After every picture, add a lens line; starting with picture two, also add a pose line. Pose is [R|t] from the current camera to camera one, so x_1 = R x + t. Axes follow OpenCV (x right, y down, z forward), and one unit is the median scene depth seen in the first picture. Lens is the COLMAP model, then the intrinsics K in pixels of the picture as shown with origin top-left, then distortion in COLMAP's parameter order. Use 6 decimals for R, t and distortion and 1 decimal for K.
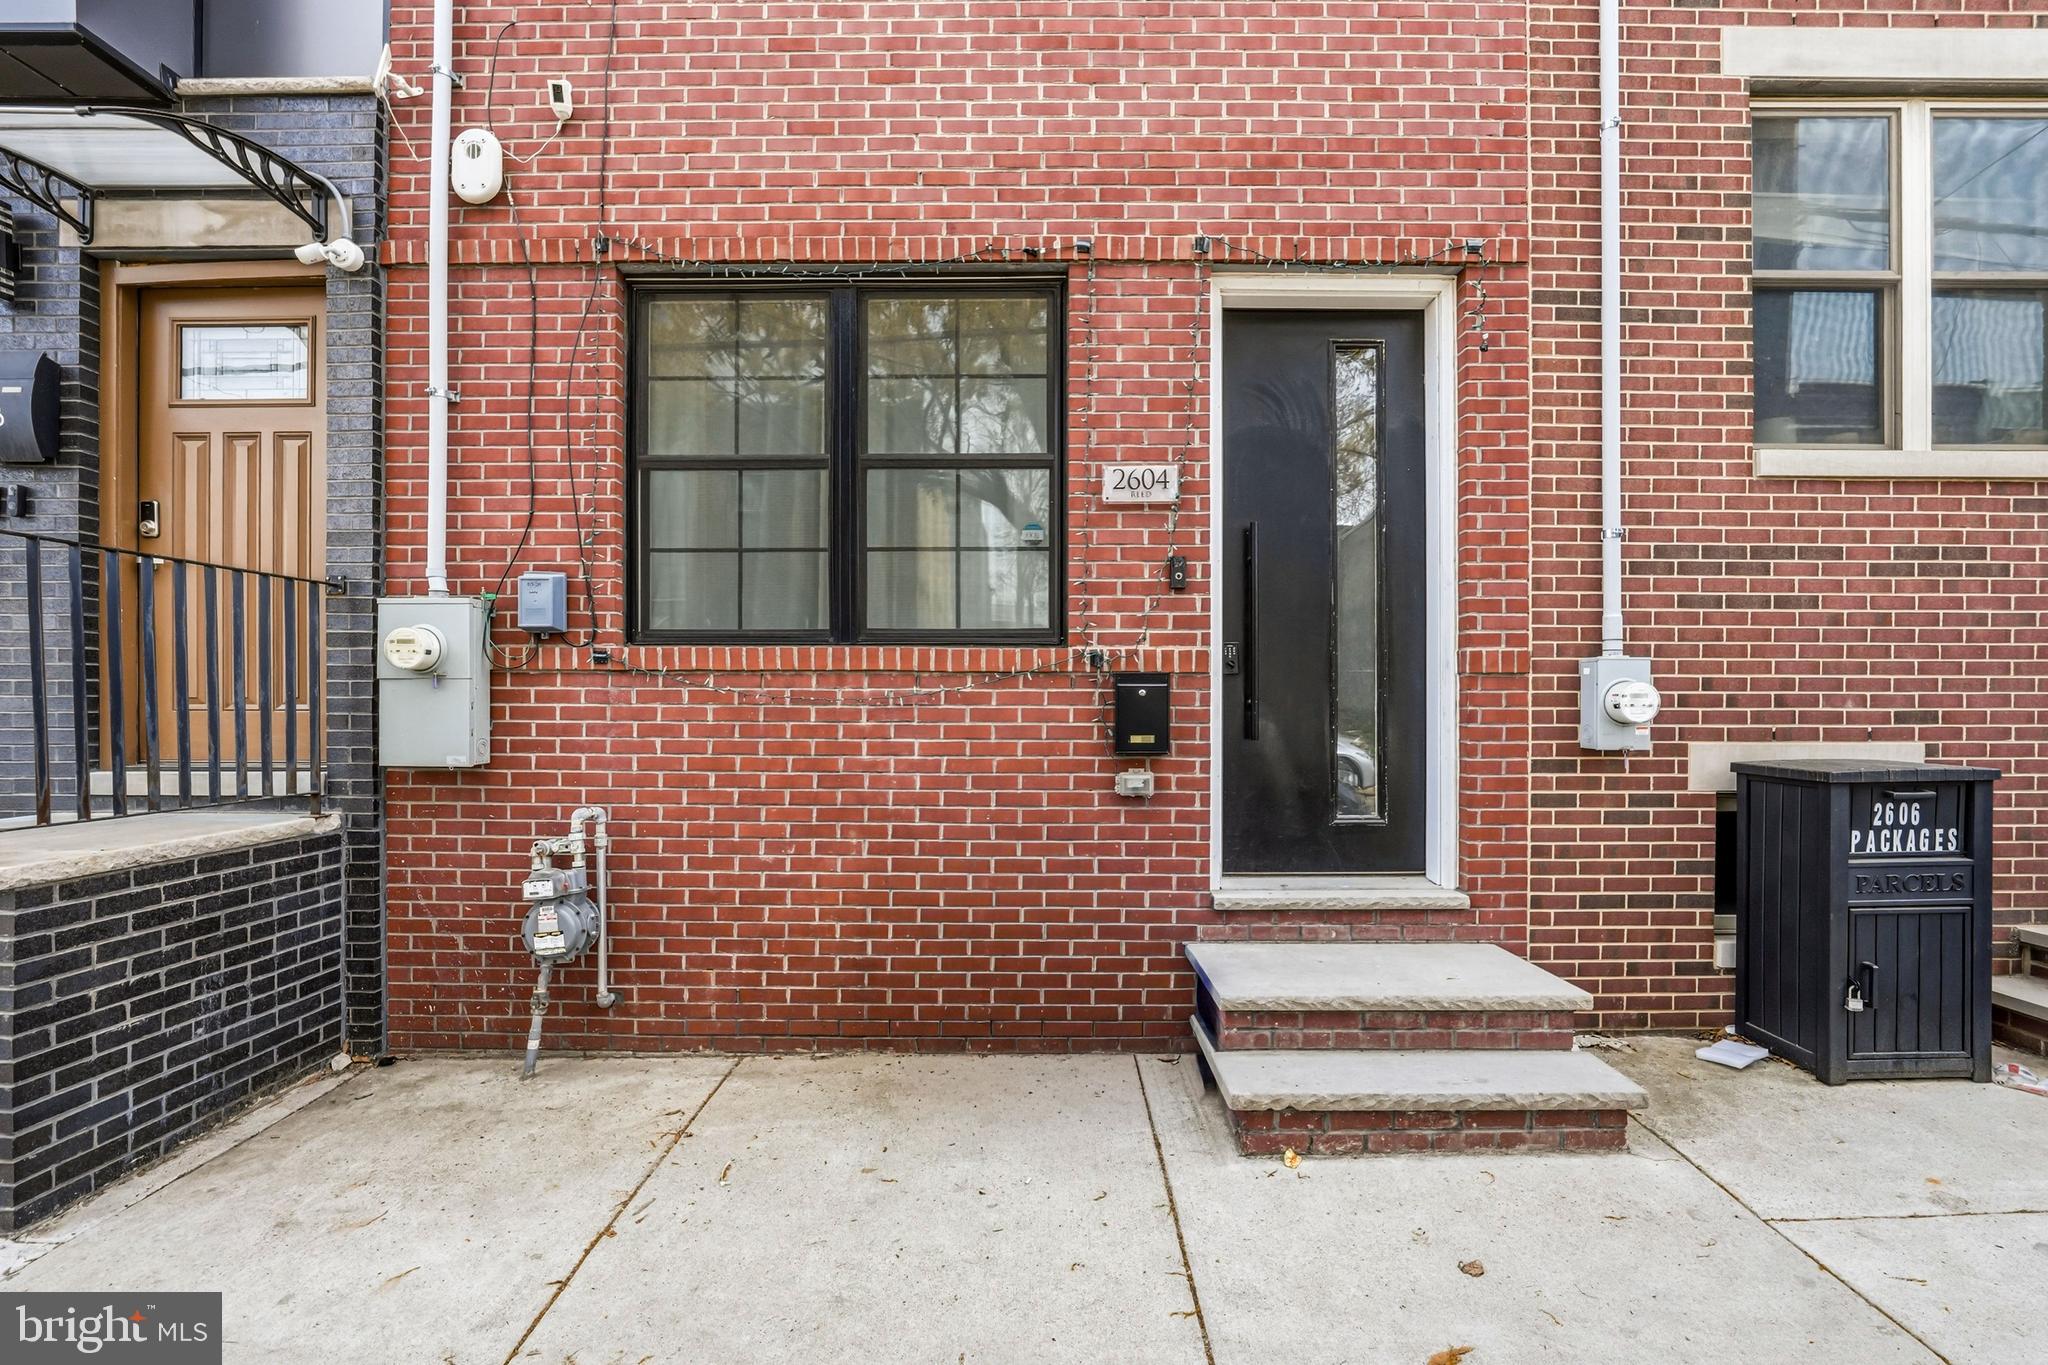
lens RADIAL K [[863.9, 0, 1031.5], [0, 863.9, 697.6], [0, 0, 1]] dist [-0.019364, 0.004468]
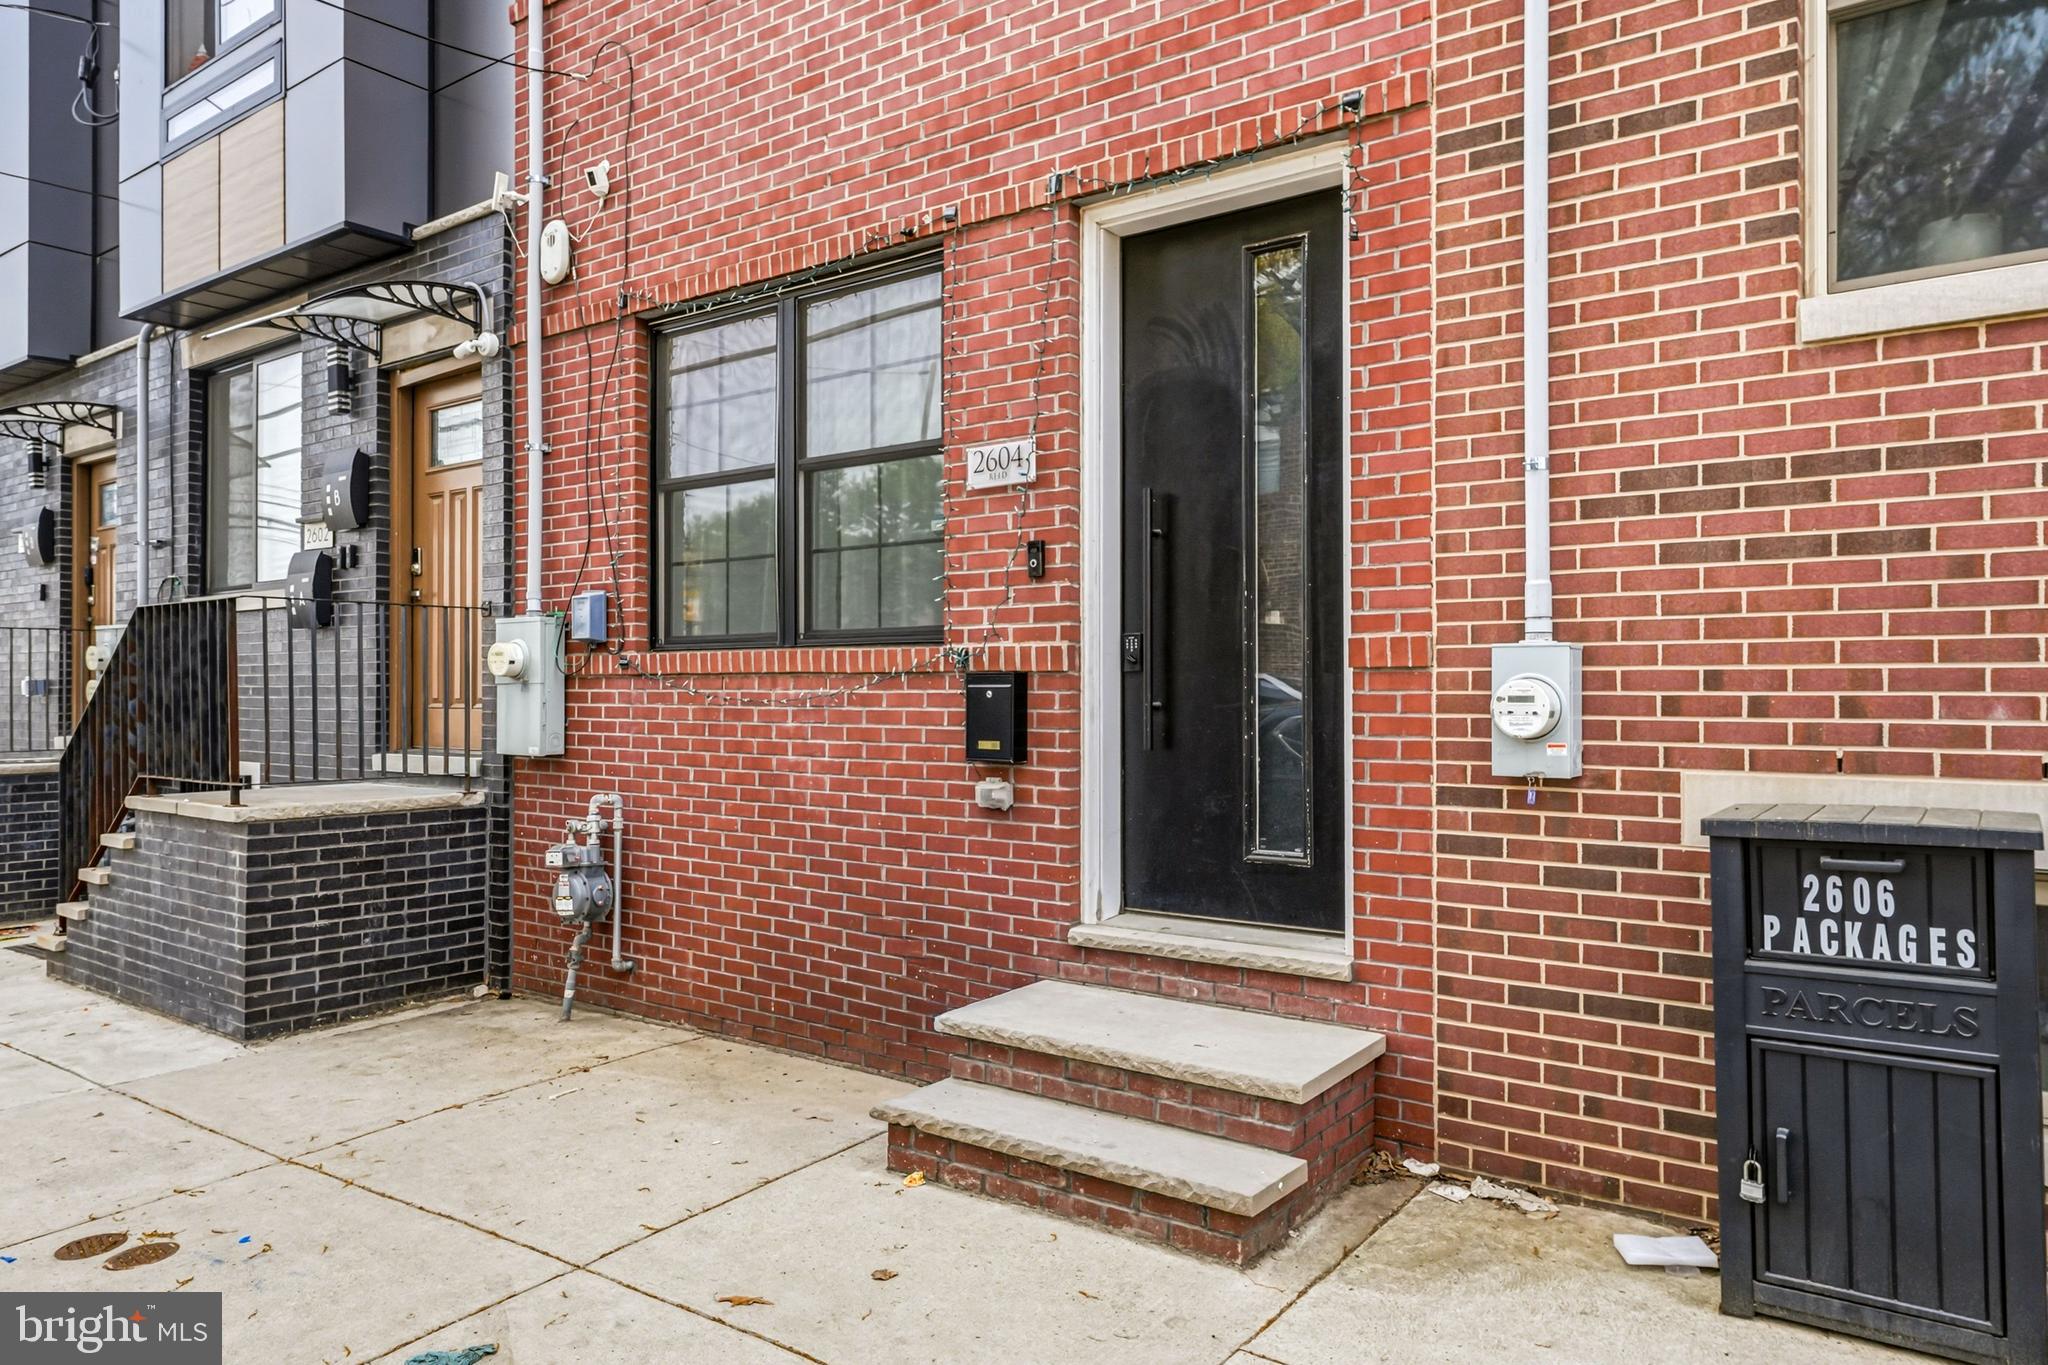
lens RADIAL K [[1310.5, 0, 1021.7], [0, 1310.5, 664.2], [0, 0, 1]] dist [0.021373, -0.000335]
pose [[0.810705, -0.013956, -0.585289, 0.947791], [0.004152, 0.999828, -0.018089, -0.012160], [0.585440, 0.012234, 0.810623, -0.102126]]
